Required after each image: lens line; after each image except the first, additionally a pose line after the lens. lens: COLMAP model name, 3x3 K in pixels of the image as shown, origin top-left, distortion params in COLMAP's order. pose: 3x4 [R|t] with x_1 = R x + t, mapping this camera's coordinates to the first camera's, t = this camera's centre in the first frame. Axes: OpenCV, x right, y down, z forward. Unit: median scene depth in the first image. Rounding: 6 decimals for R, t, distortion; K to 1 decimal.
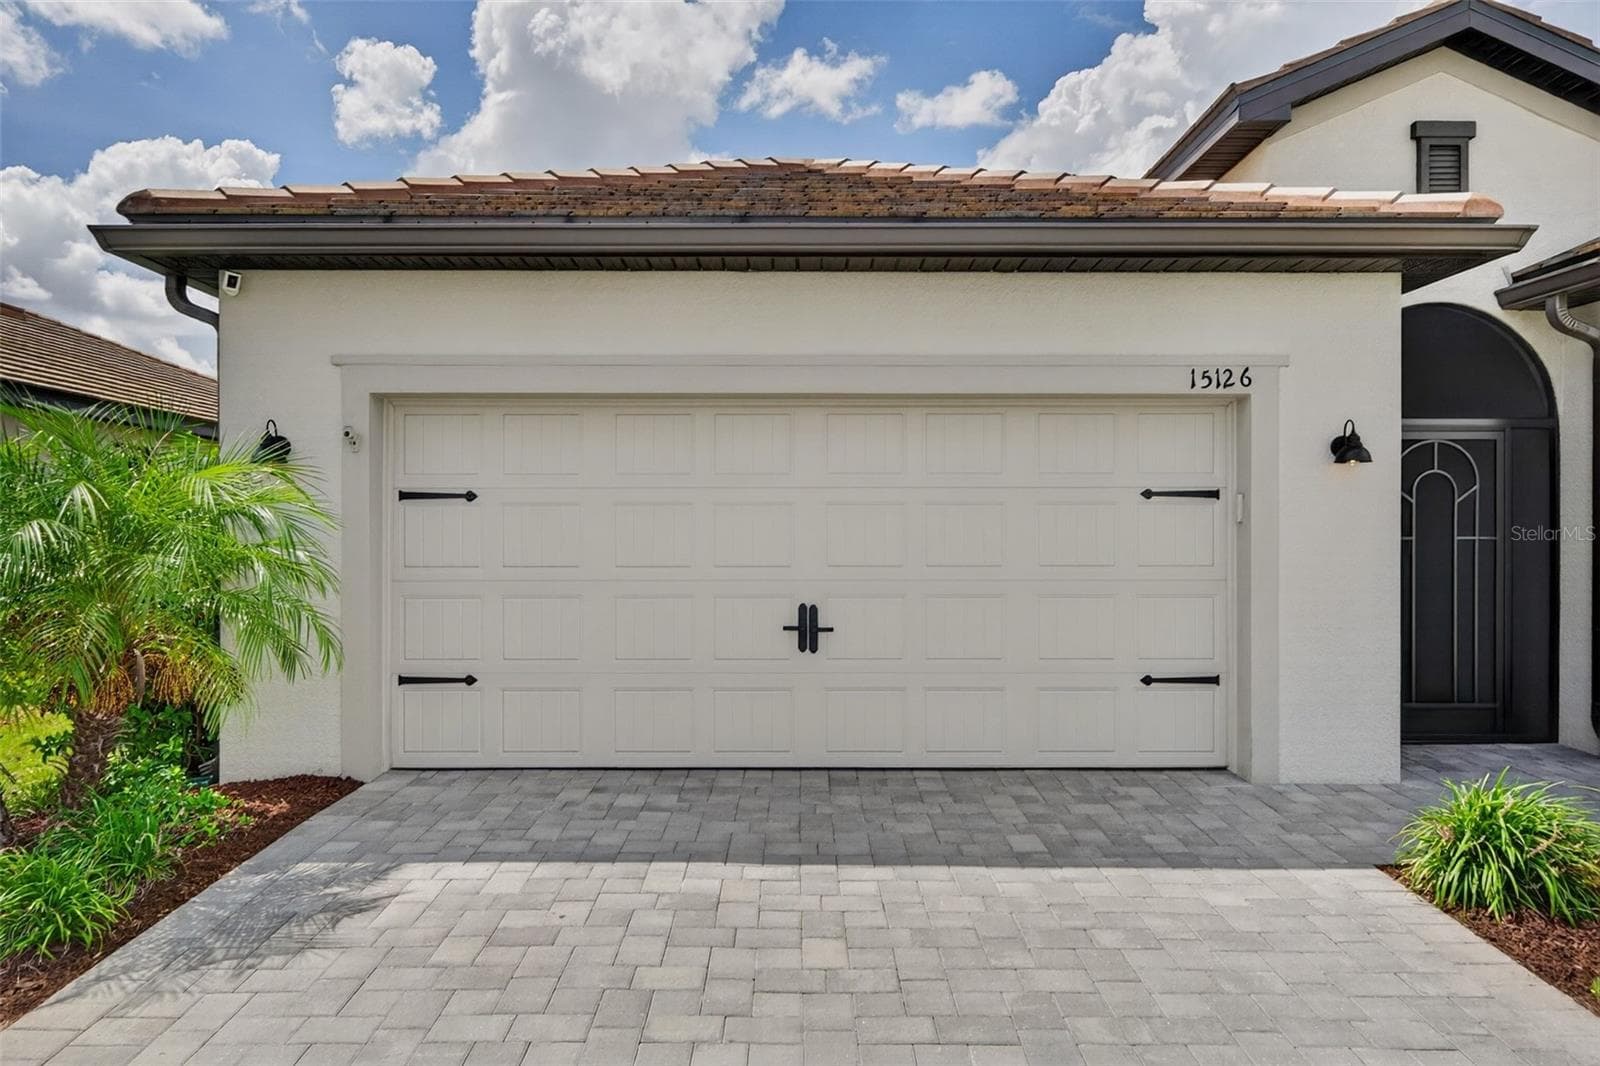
lens RADIAL K [[1085.7, 0, 797.3], [0, 1085.7, 531.0], [0, 0, 1]] dist [0.001989, -0.002812]
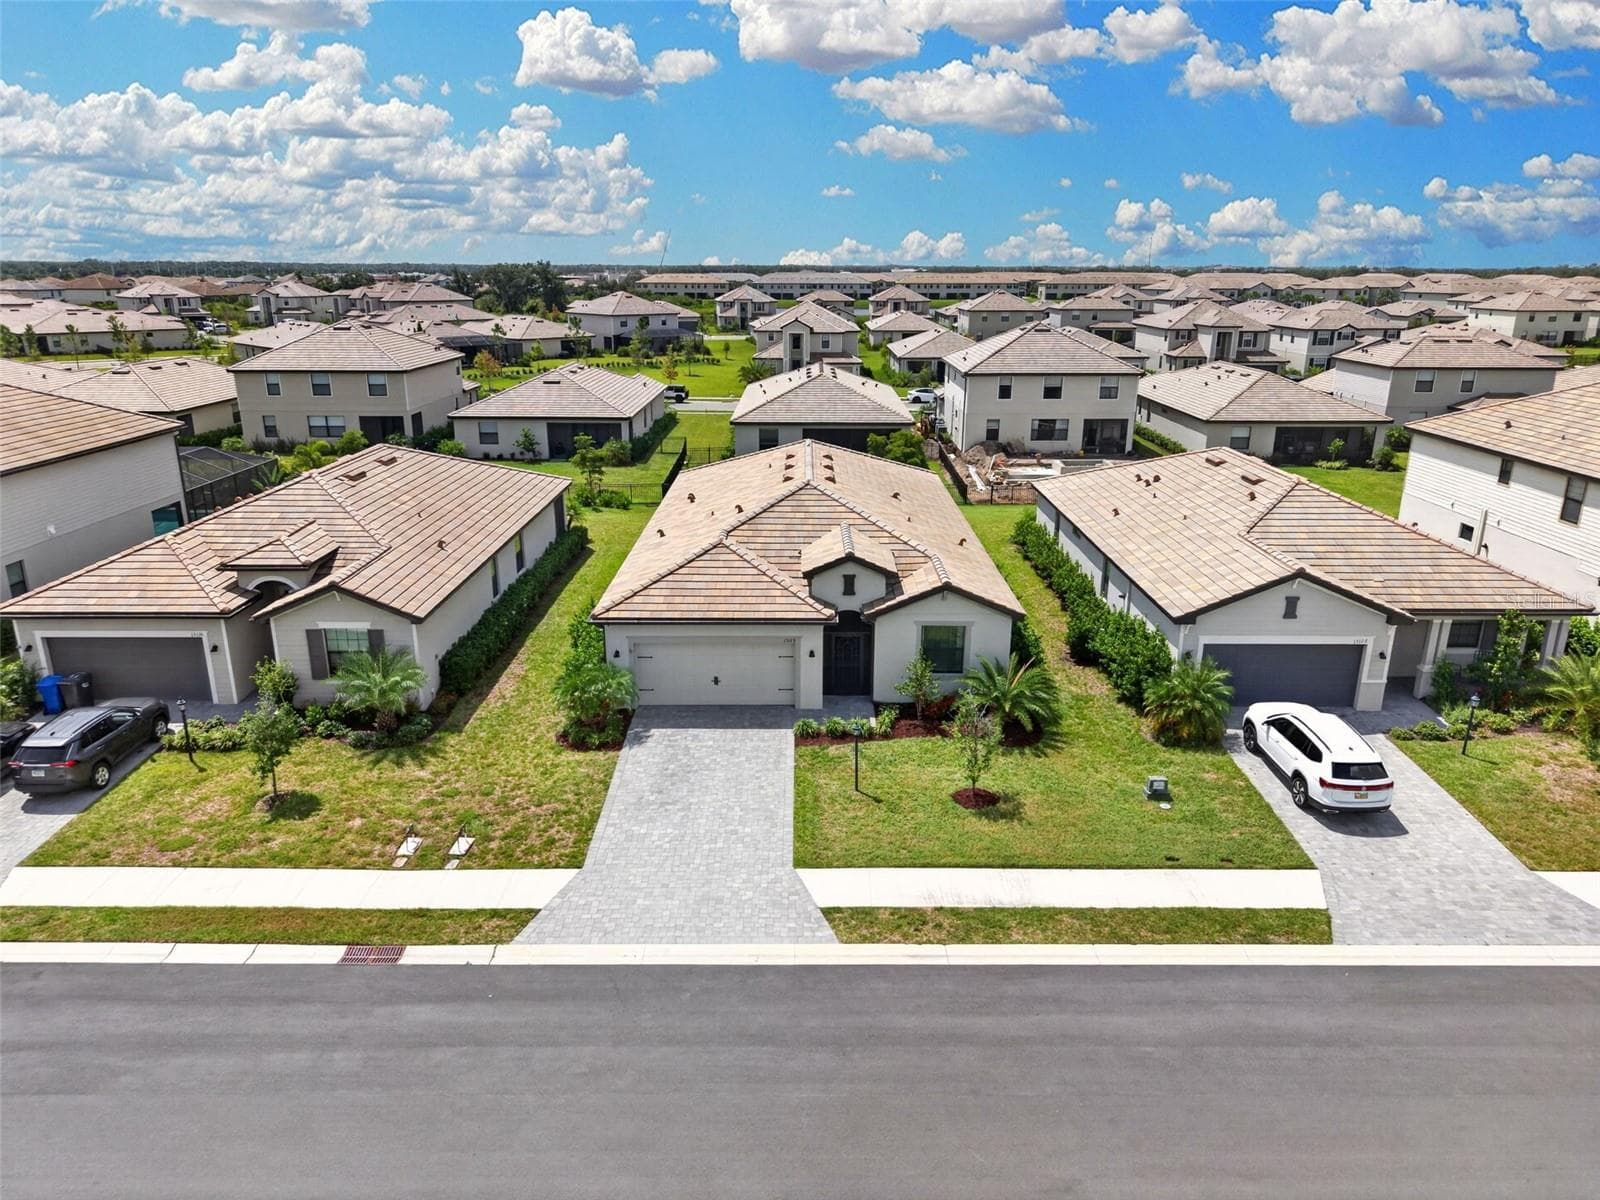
lens RADIAL K [[1016.1, 0, 806.5], [0, 1016.1, 596.1], [0, 0, 1]] dist [-0.003225, 0.000004]
pose [[0.999984, -0.000266, -0.005609, 0.497959], [0.001944, 0.953491, 0.301415, -1.865893], [0.005268, -0.301421, 0.953477, -3.743575]]
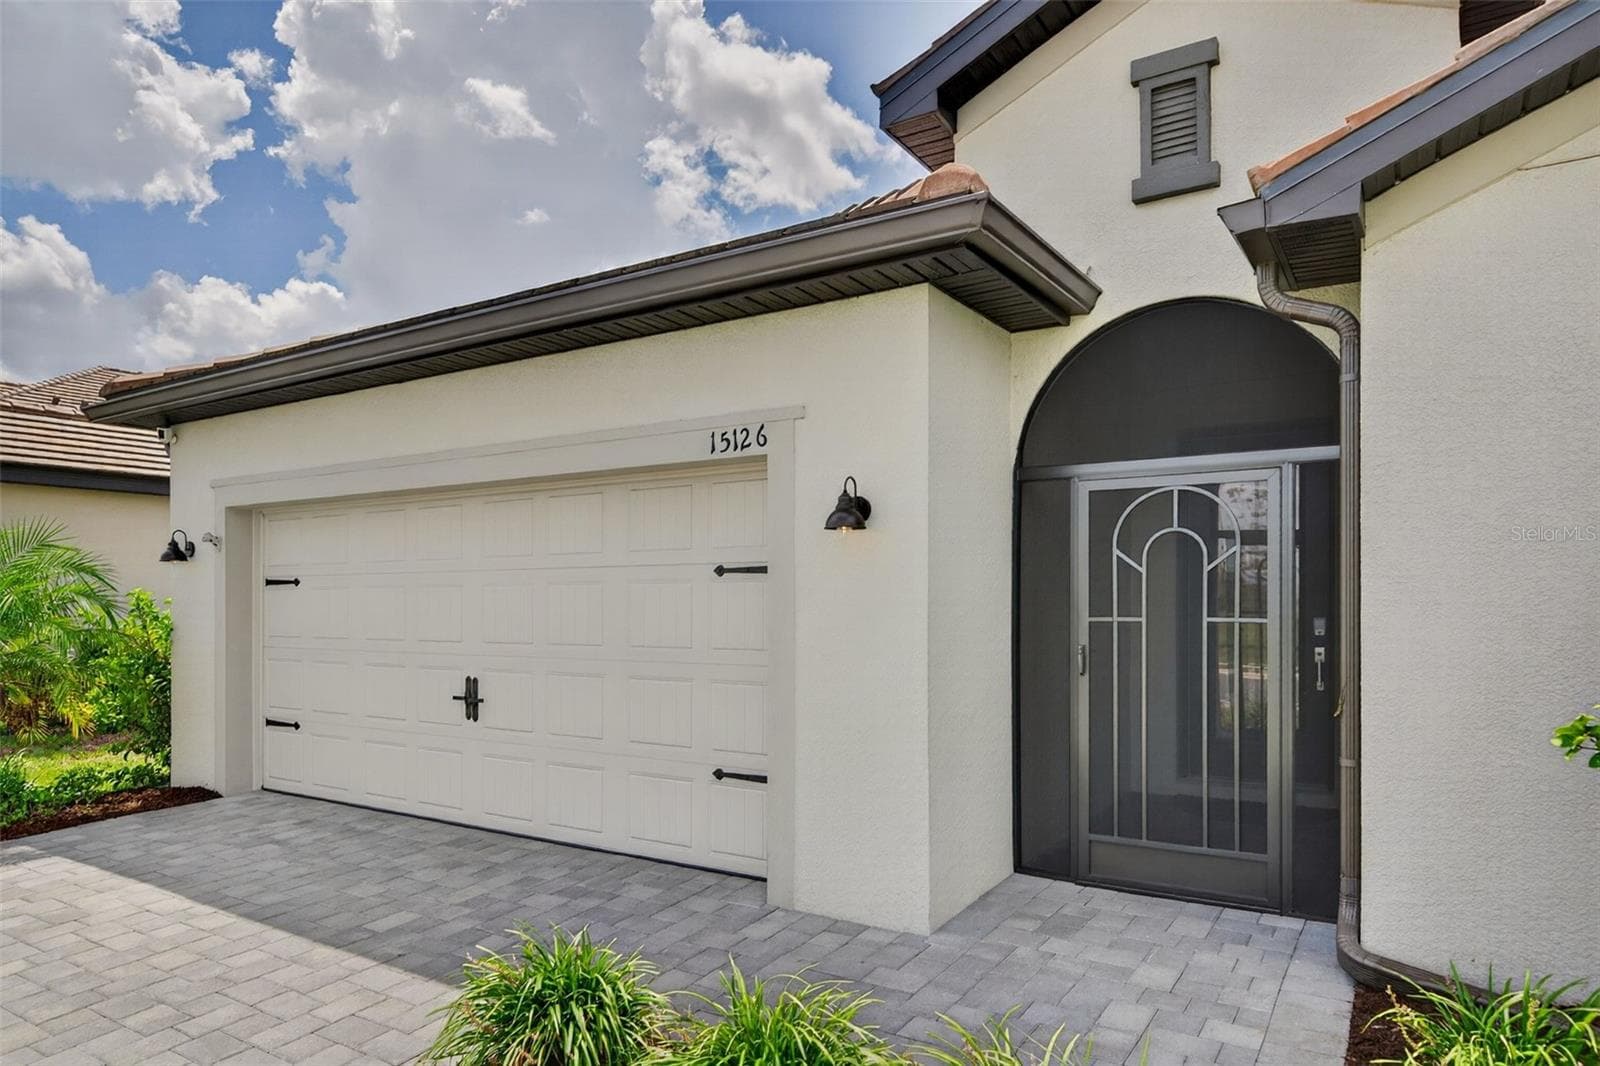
lens RADIAL K [[973.5, 0, 802.0], [0, 973.5, 597.7], [0, 0, 1]] dist [0.008118, -0.003760]
pose [[0.845773, -0.004114, -0.533527, 0.843444], [0.006333, 0.999977, 0.002329, -0.013447], [0.533505, -0.005348, 0.845780, 0.354387]]
